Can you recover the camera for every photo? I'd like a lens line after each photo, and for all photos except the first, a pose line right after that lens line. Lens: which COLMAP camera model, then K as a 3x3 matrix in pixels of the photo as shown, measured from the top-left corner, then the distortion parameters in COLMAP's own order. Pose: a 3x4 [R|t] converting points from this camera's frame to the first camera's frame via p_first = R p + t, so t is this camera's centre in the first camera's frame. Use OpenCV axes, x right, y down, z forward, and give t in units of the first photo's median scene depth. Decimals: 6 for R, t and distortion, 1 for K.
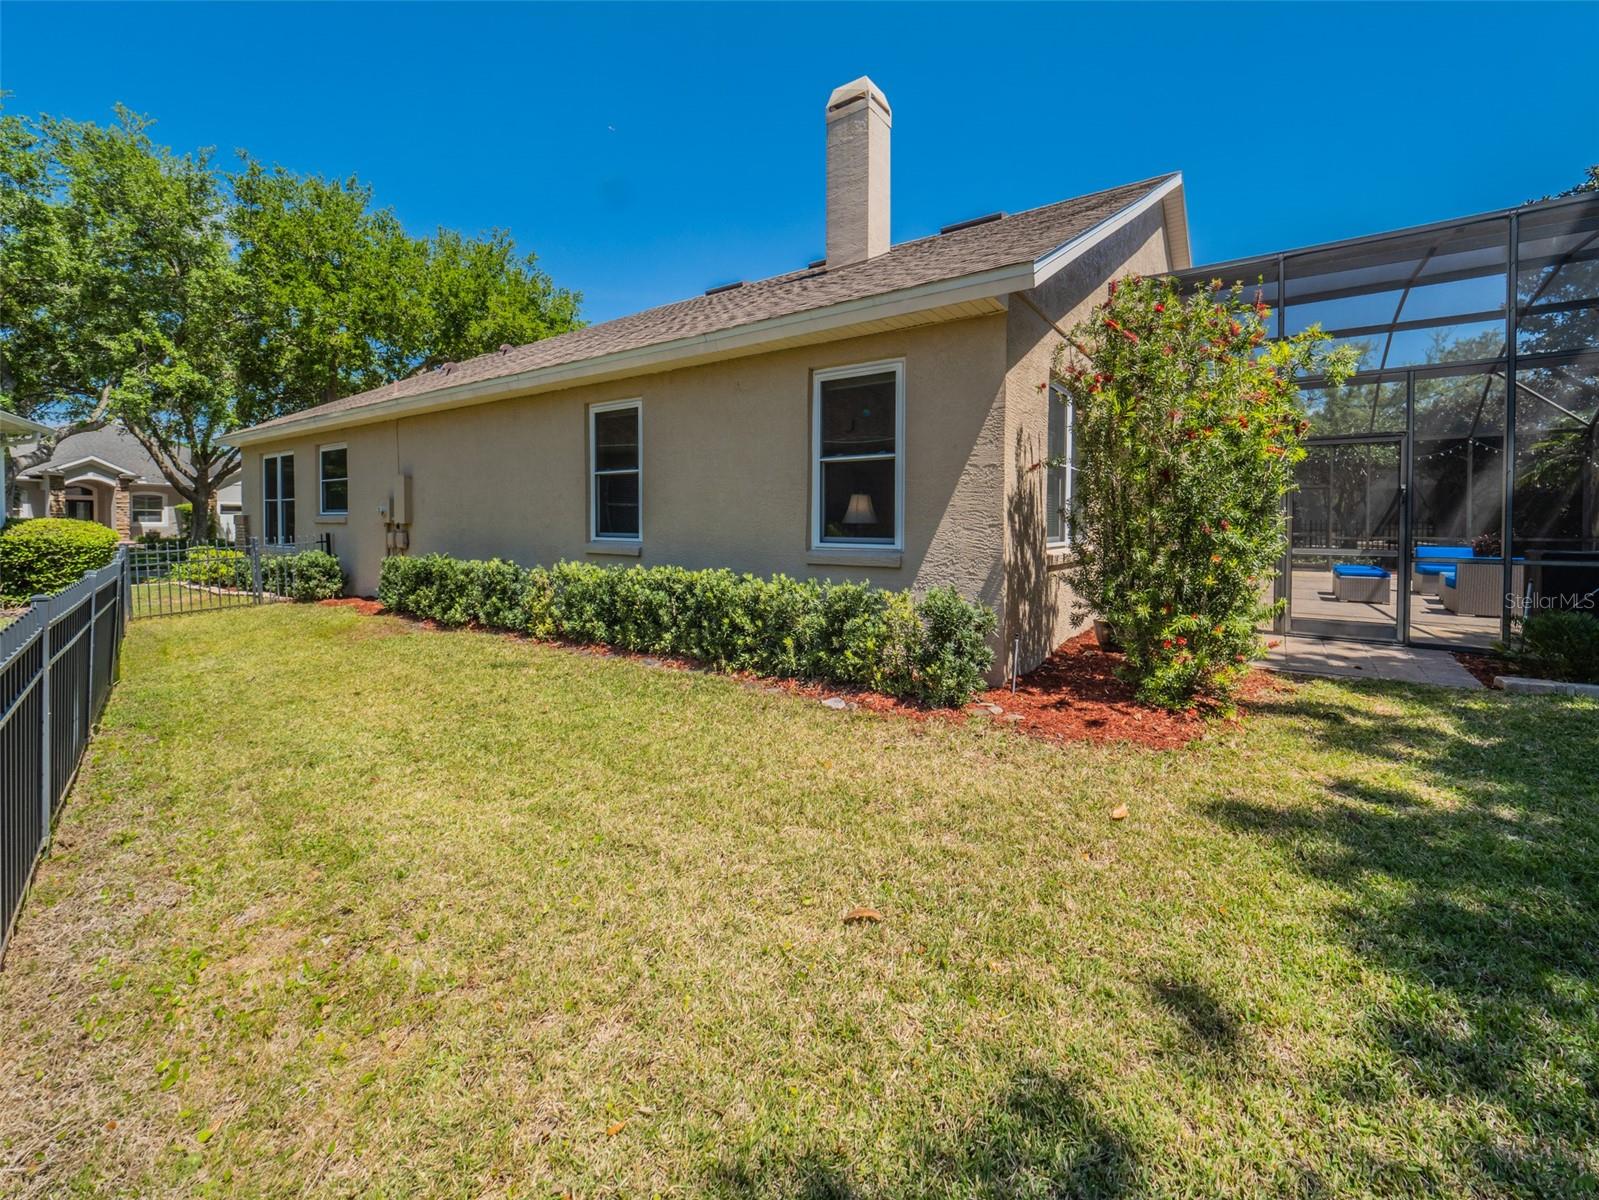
lens RADIAL K [[638.4, 0, 800.7], [0, 638.4, 584.3], [0, 0, 1]] dist [-0.013698, 0.001323]
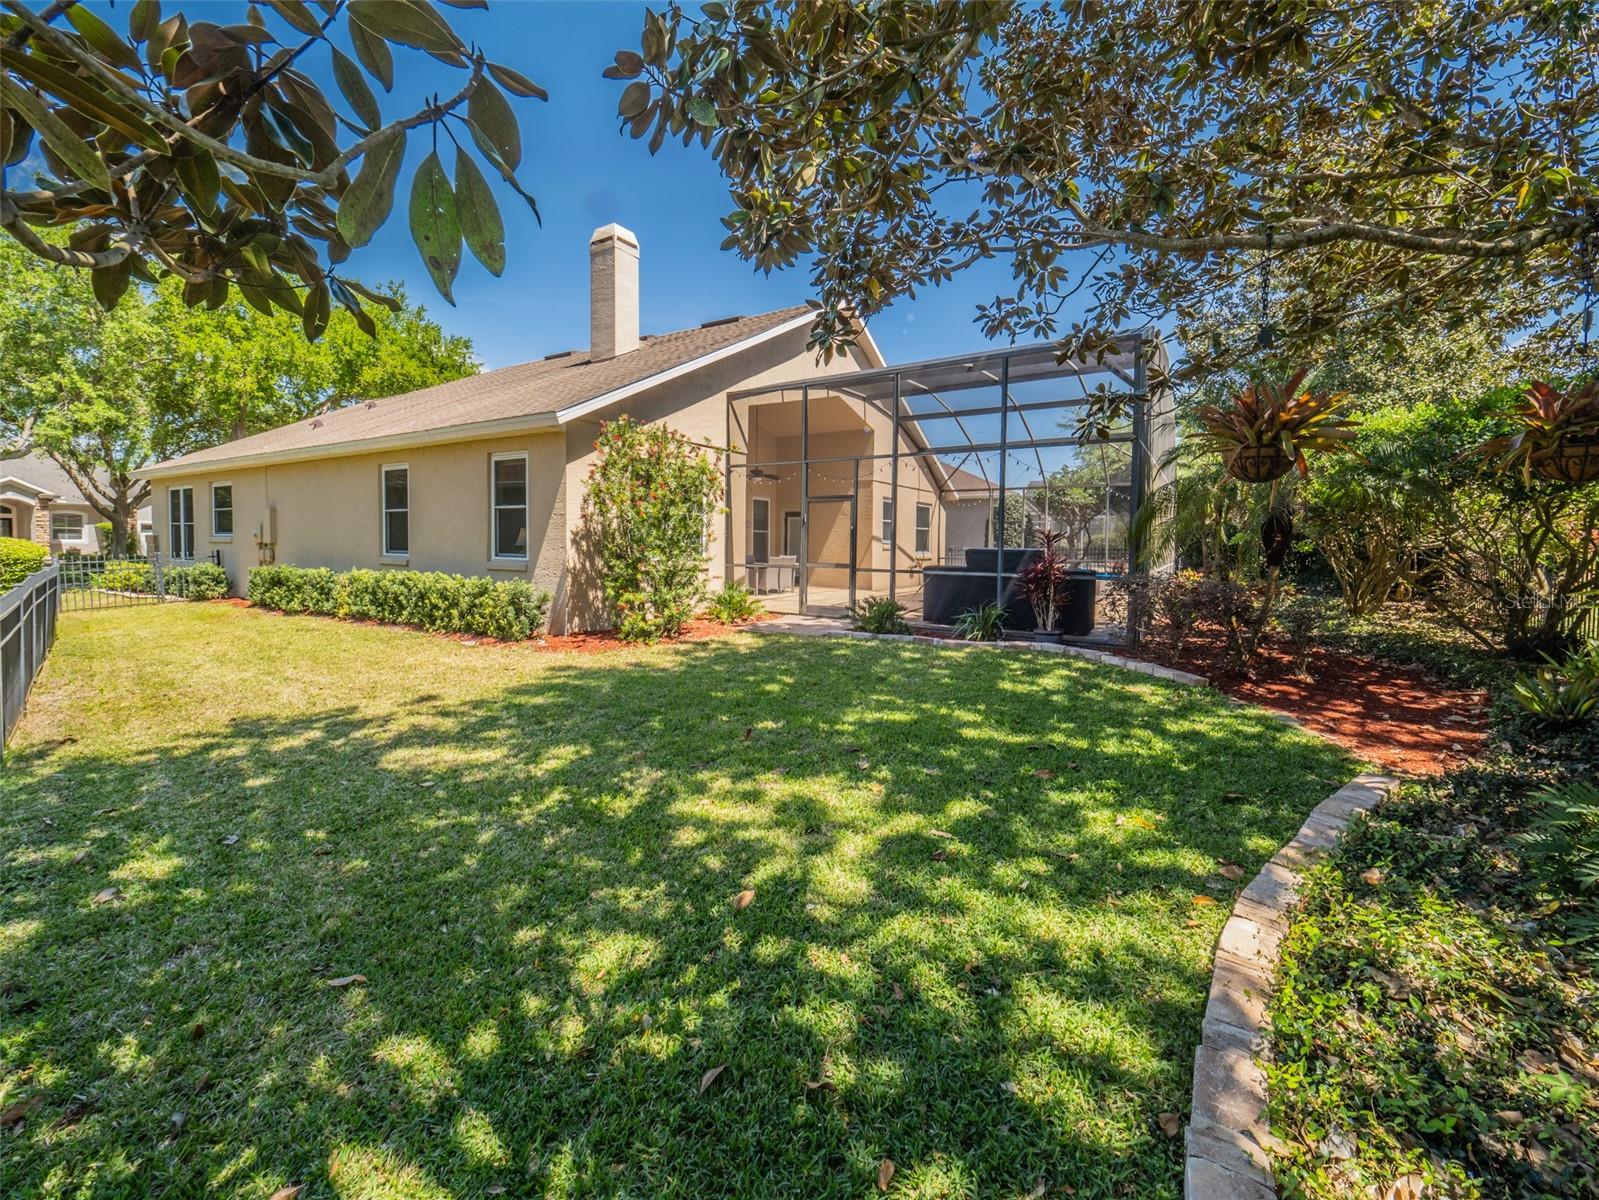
lens RADIAL K [[638.4, 0, 802.3], [0, 638.4, 616.5], [0, 0, 1]] dist [-0.013698, 0.001323]
pose [[0.998135, 0.001352, 0.061032, 0.426345], [-0.002333, 0.999869, 0.015997, 0.036578], [-0.061003, -0.016109, 0.998008, -0.424995]]
